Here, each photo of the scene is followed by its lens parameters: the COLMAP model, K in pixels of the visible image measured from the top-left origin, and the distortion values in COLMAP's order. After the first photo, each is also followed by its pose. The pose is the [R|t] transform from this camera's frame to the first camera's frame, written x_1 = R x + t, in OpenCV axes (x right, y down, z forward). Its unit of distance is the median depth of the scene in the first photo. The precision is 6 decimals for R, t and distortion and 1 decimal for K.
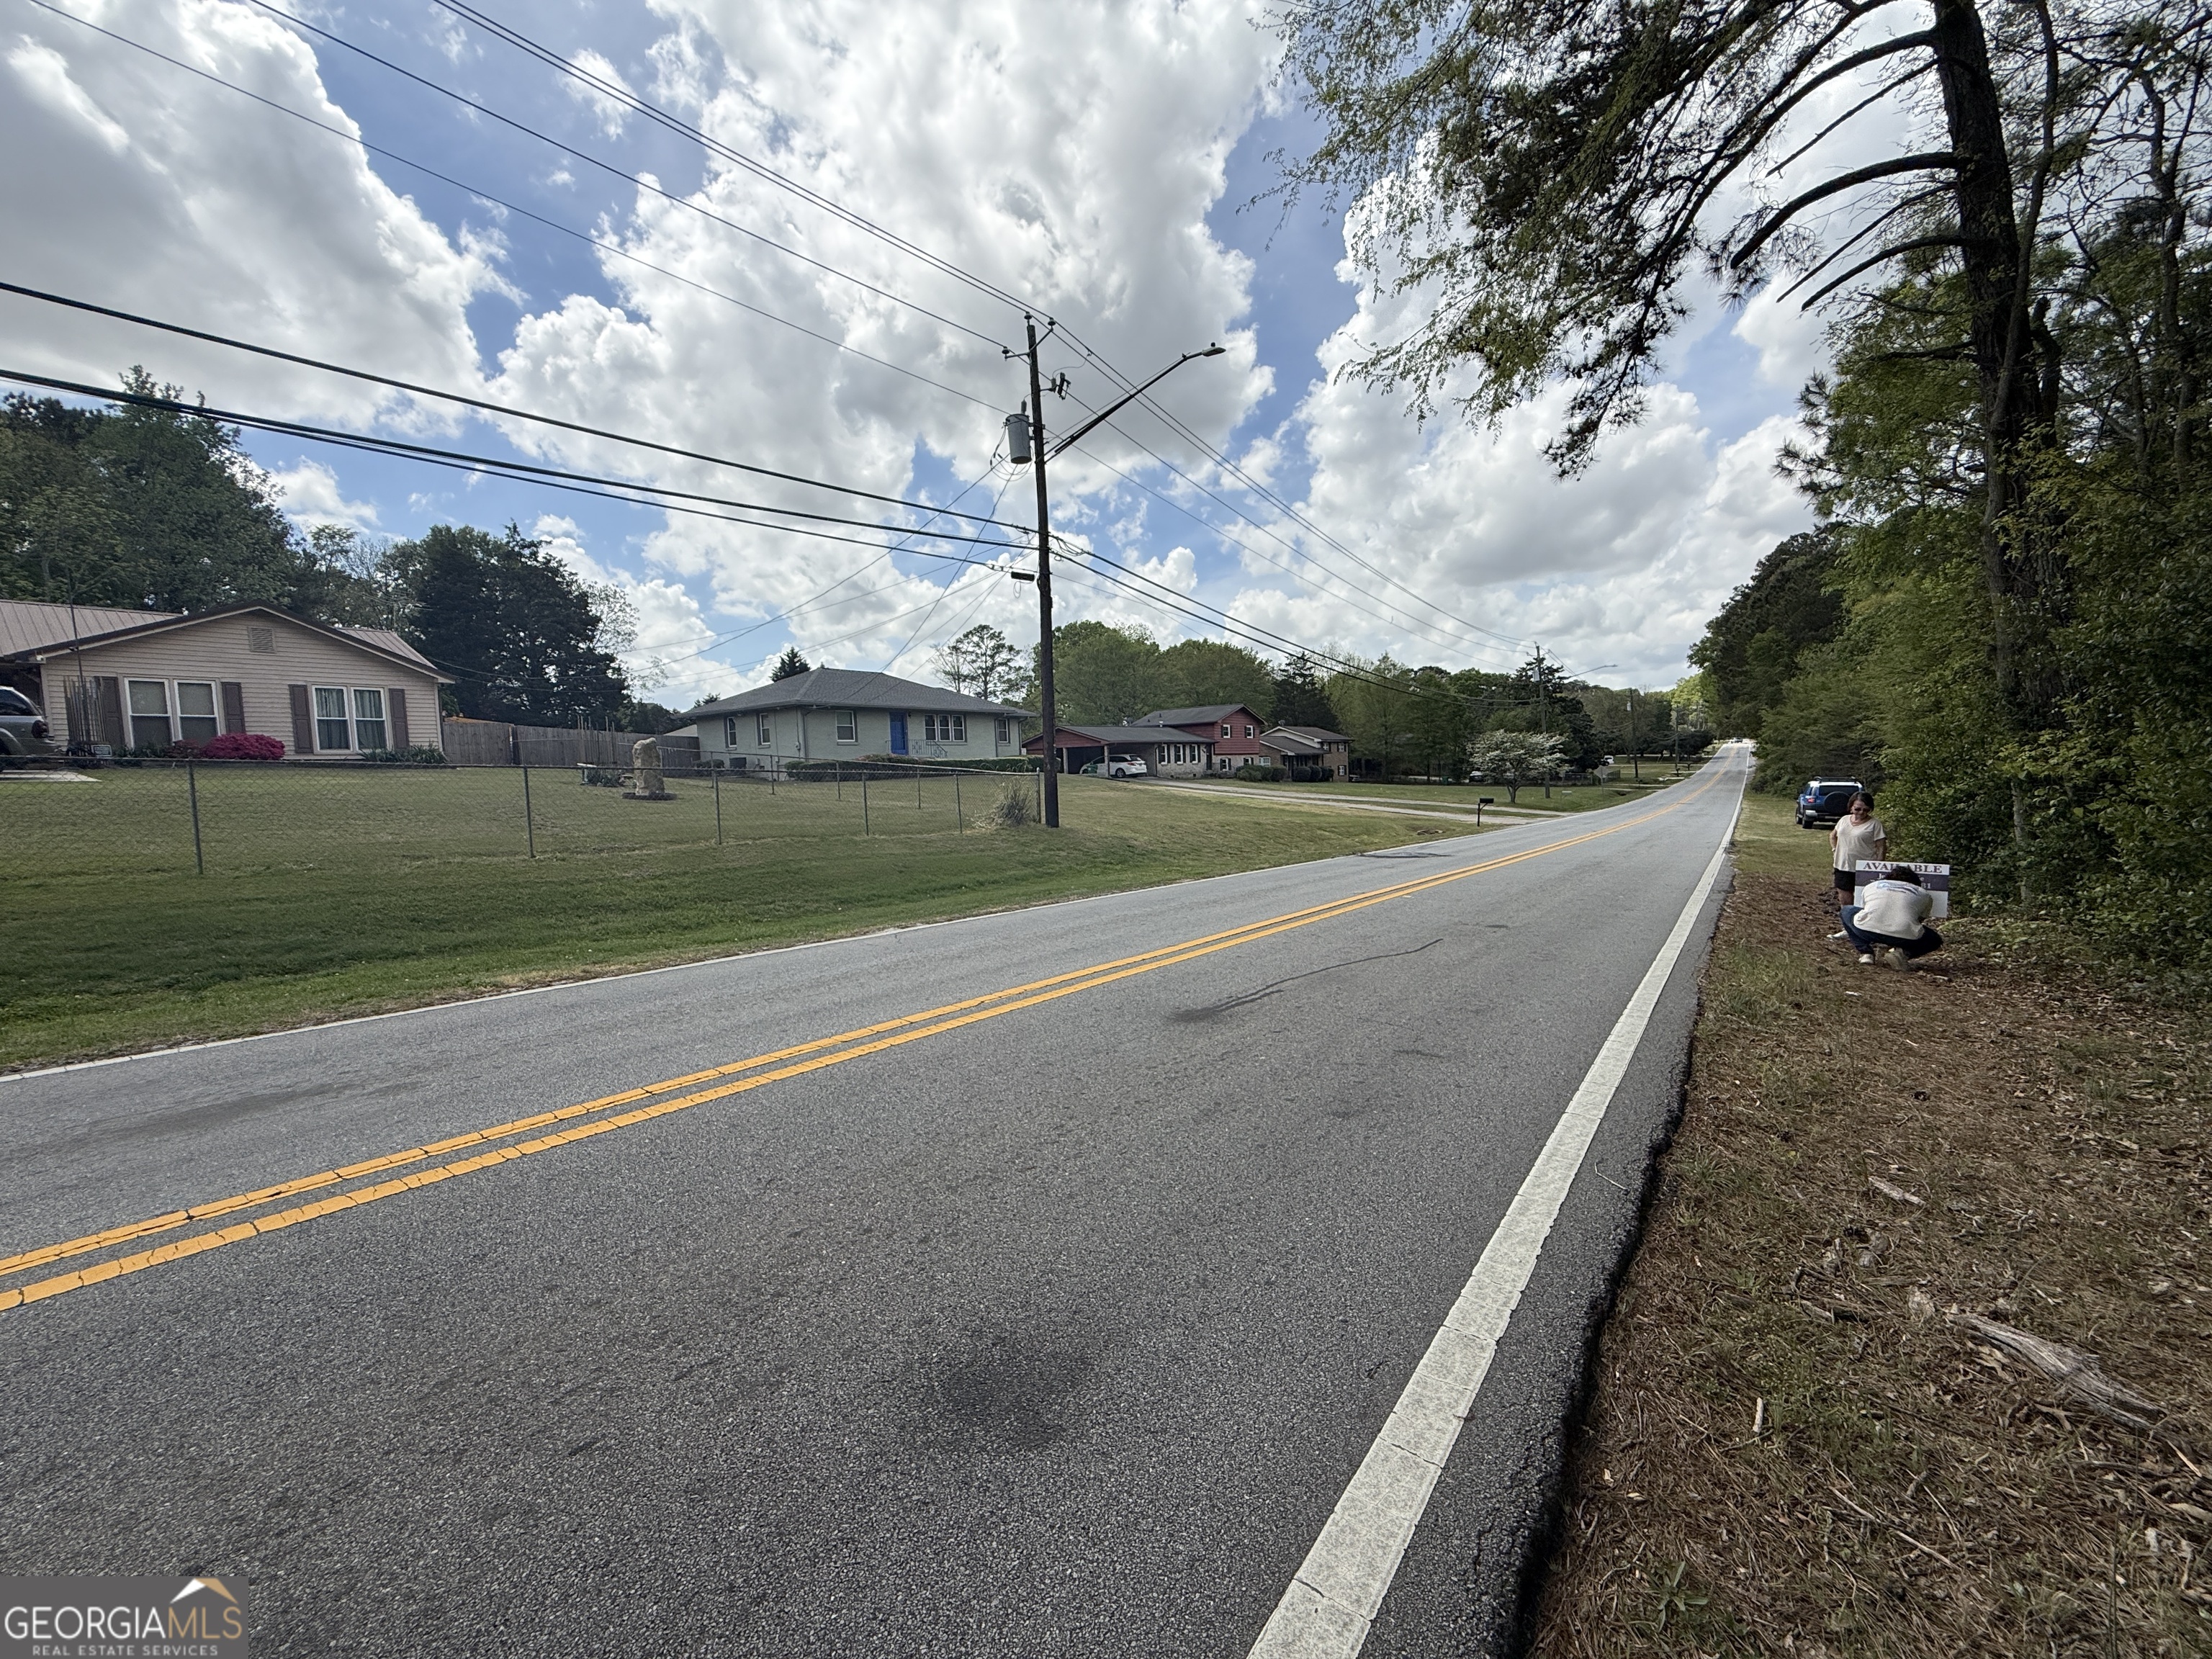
lens RADIAL K [[885.2, 0, 1106.4], [0, 885.2, 834.5], [0, 0, 1]] dist [0.001404, 0.000120]
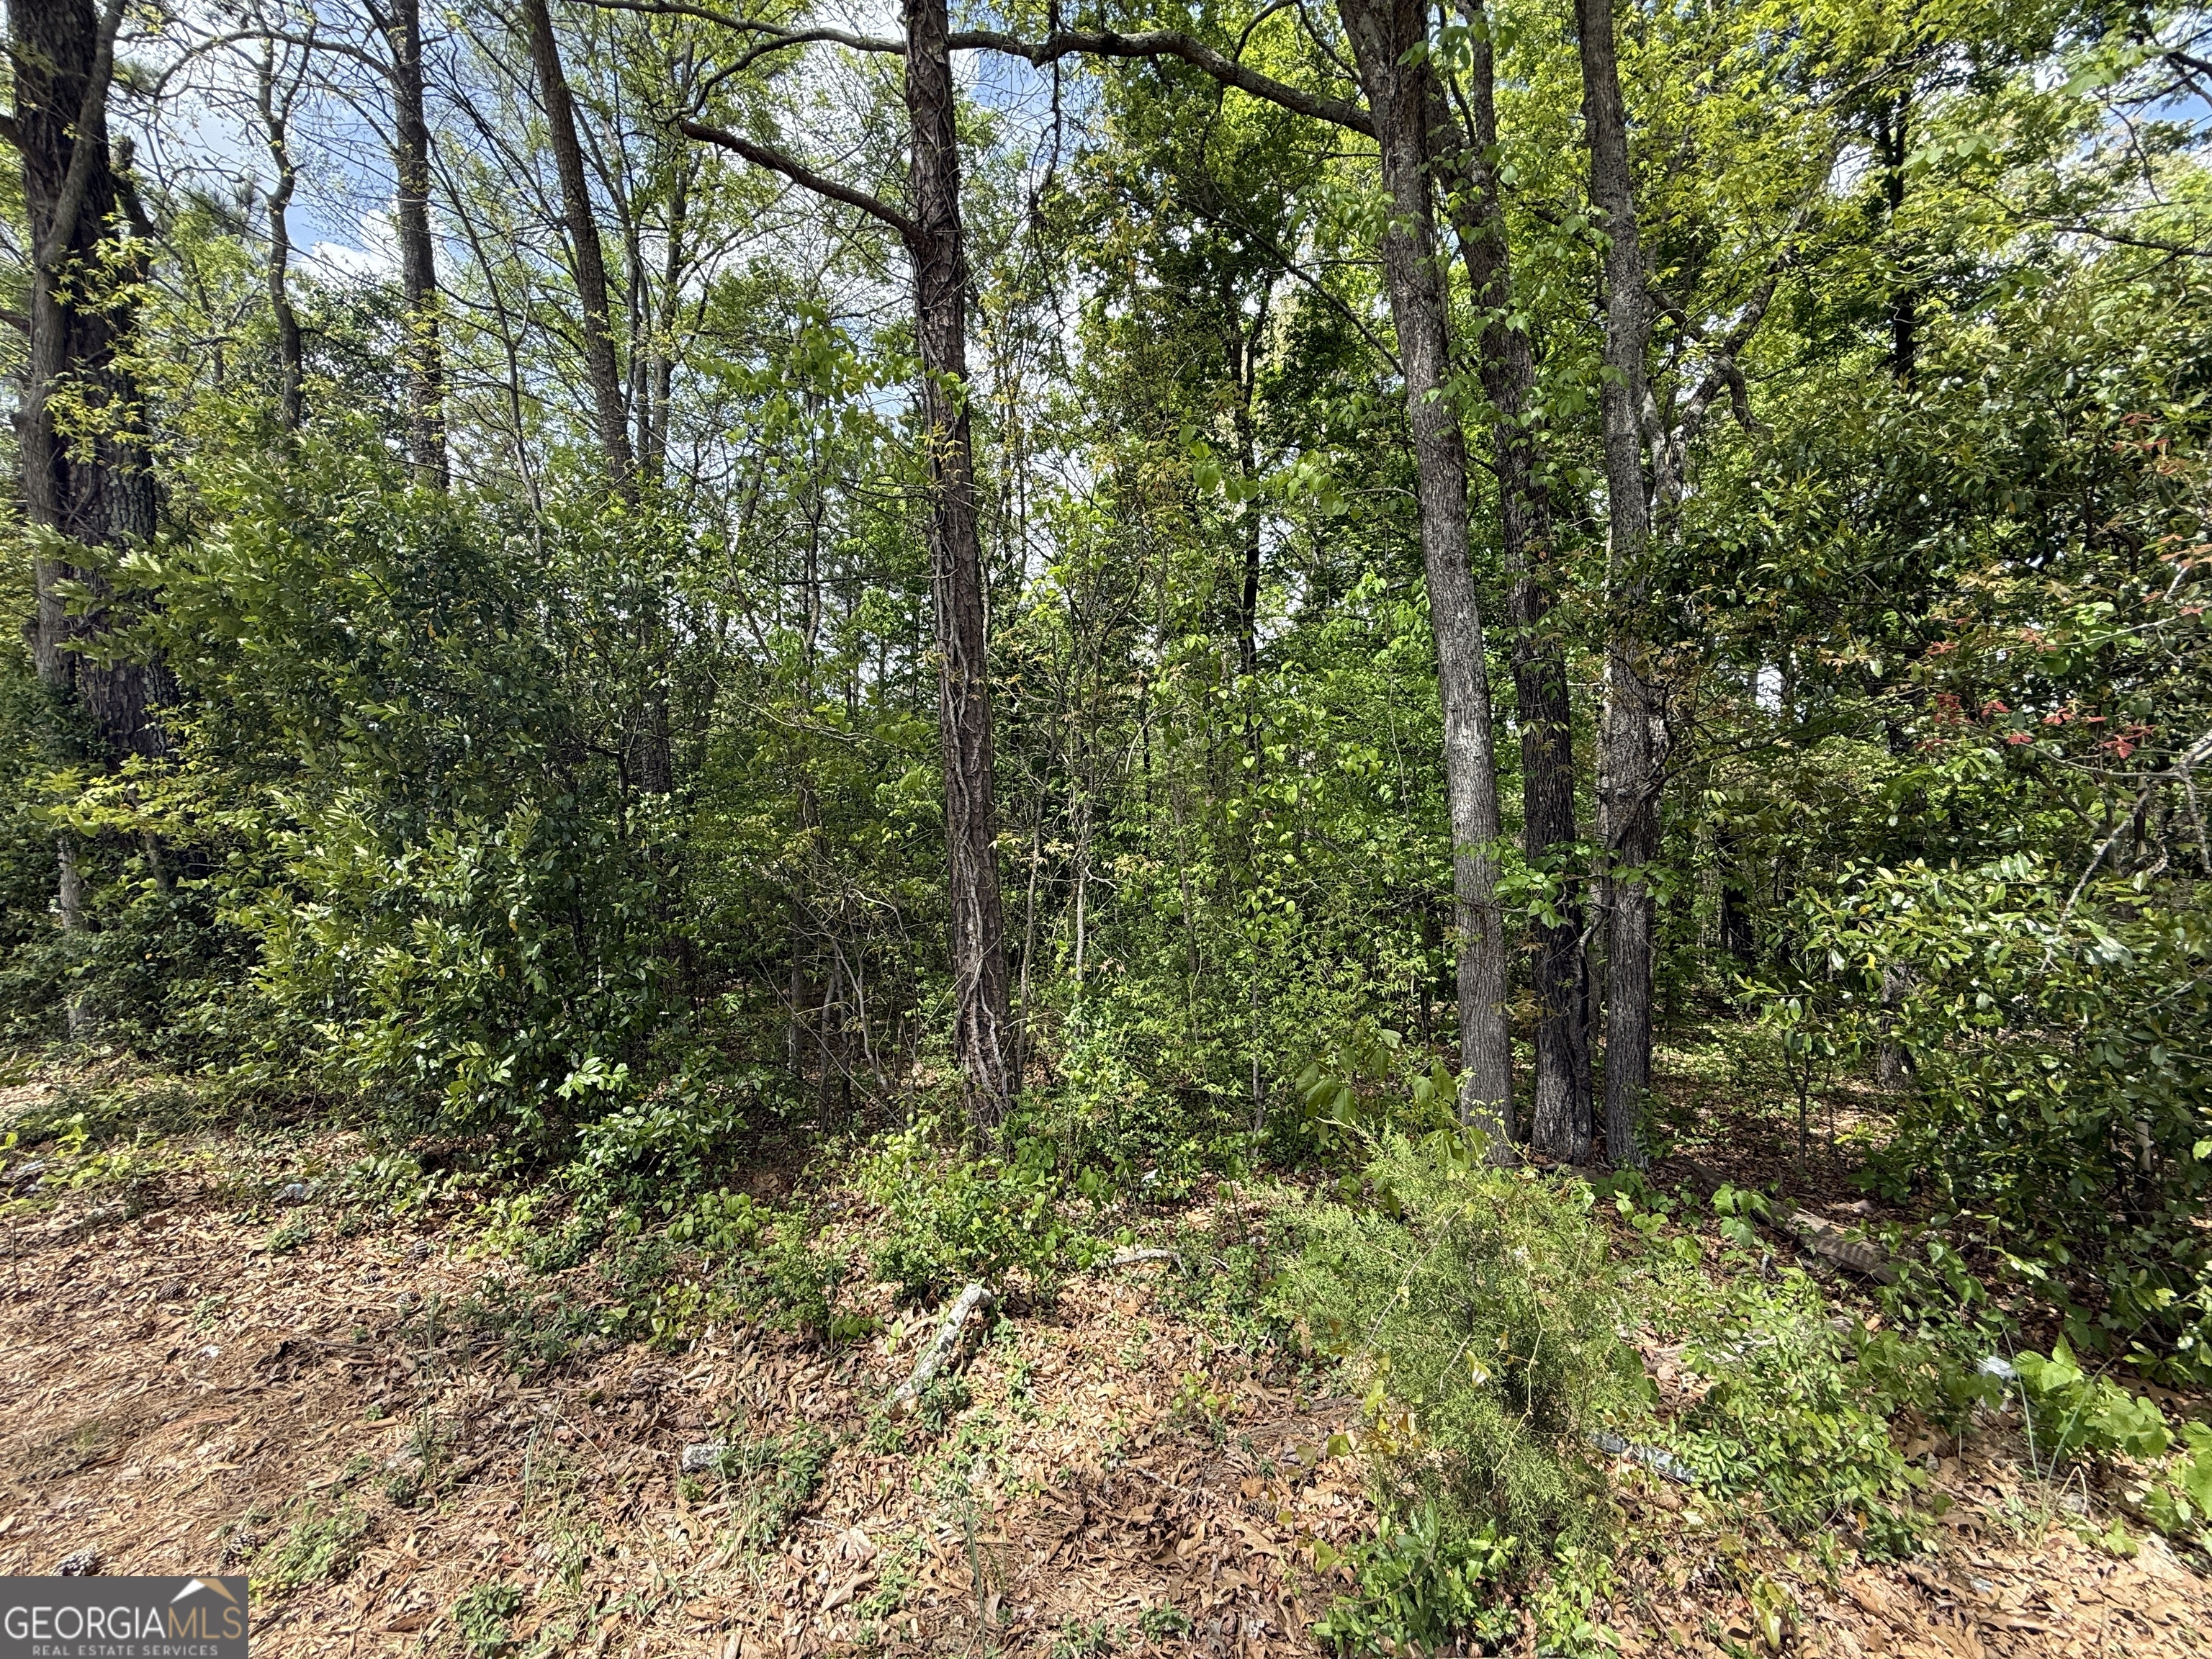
lens RADIAL K [[885.2, 0, 1106.1], [0, 885.2, 842.6], [0, 0, 1]] dist [0.001404, 0.000120]
pose [[-0.101915, 0.038957, 0.994030, 0.412187], [0.013953, 0.999191, -0.037729, -0.028429], [-0.994695, 0.010025, -0.102376, 0.419779]]
